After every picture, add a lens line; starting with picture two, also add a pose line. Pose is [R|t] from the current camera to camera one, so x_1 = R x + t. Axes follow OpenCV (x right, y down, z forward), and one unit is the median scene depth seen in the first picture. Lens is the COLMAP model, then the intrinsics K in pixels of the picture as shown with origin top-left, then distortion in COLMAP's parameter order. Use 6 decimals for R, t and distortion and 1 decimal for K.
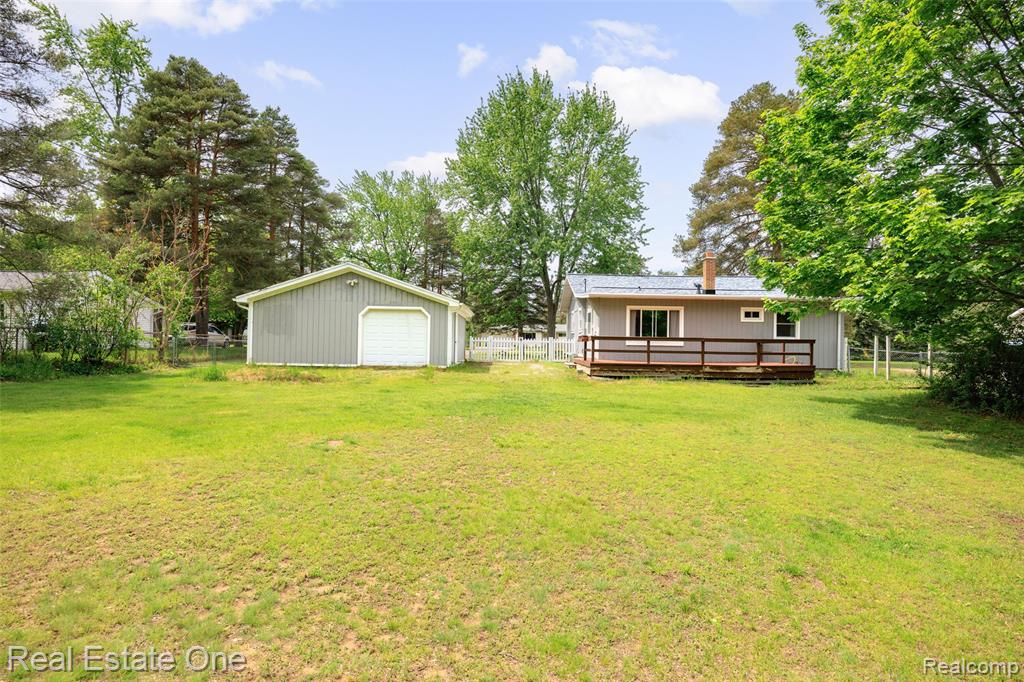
lens RADIAL K [[545.6, 0, 512.1], [0, 545.6, 342.4], [0, 0, 1]] dist [-0.007170, 0.000269]
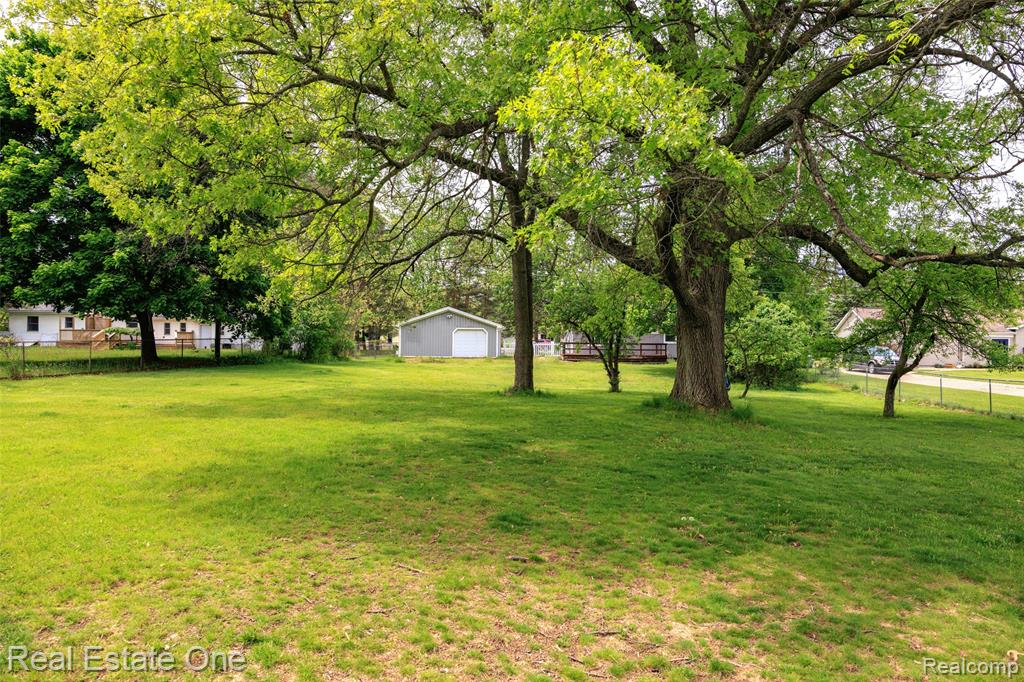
lens RADIAL K [[677.5, 0, 511.9], [0, 677.5, 341.1], [0, 0, 1]] dist [-0.002165, 0.000316]
pose [[0.999289, -0.004013, 0.037490, -0.156380], [0.004129, 0.999987, -0.002997, -0.007750], [-0.037477, 0.003150, 0.999293, -1.542590]]
